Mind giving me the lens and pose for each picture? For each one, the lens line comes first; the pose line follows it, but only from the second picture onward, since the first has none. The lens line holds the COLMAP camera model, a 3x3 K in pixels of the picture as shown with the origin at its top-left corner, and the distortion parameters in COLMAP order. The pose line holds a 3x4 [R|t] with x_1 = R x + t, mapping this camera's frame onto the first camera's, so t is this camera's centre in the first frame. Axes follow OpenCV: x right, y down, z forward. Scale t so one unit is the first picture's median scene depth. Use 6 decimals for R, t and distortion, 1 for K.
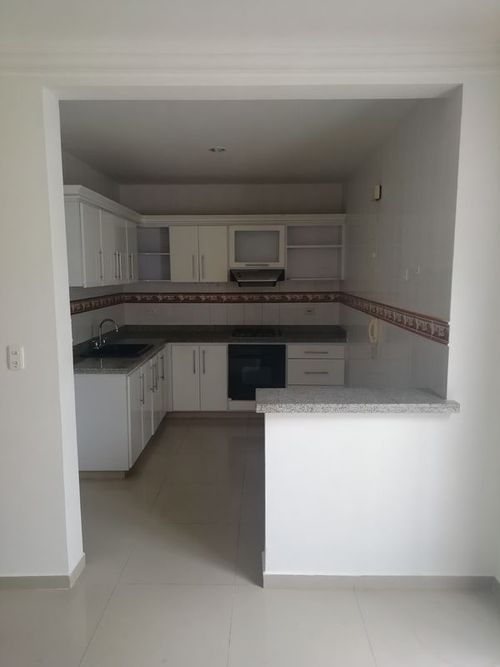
lens RADIAL K [[492.2, 0, 250.0], [0, 492.2, 333.5], [0, 0, 1]] dist [0.059548, -0.004448]
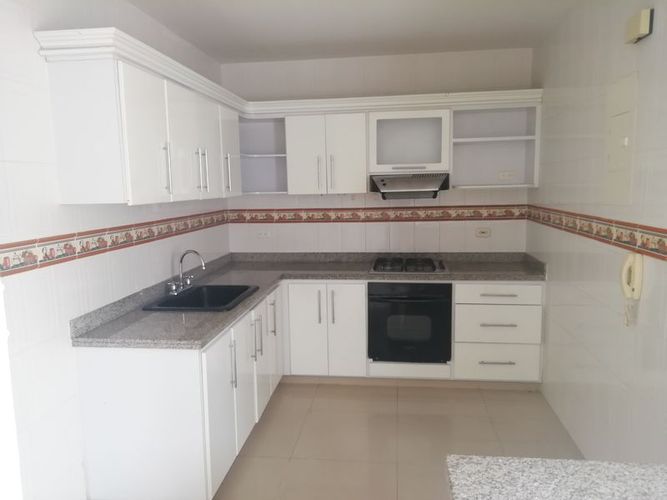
lens RADIAL K [[492.2, 0, 333.5], [0, 492.2, 250.0], [0, 0, 1]] dist [0.059548, -0.004448]
pose [[0.994190, -0.001930, -0.107620, -0.016973], [0.002943, 0.999953, 0.009255, -0.029822], [0.107597, -0.009518, 0.994149, 0.294364]]
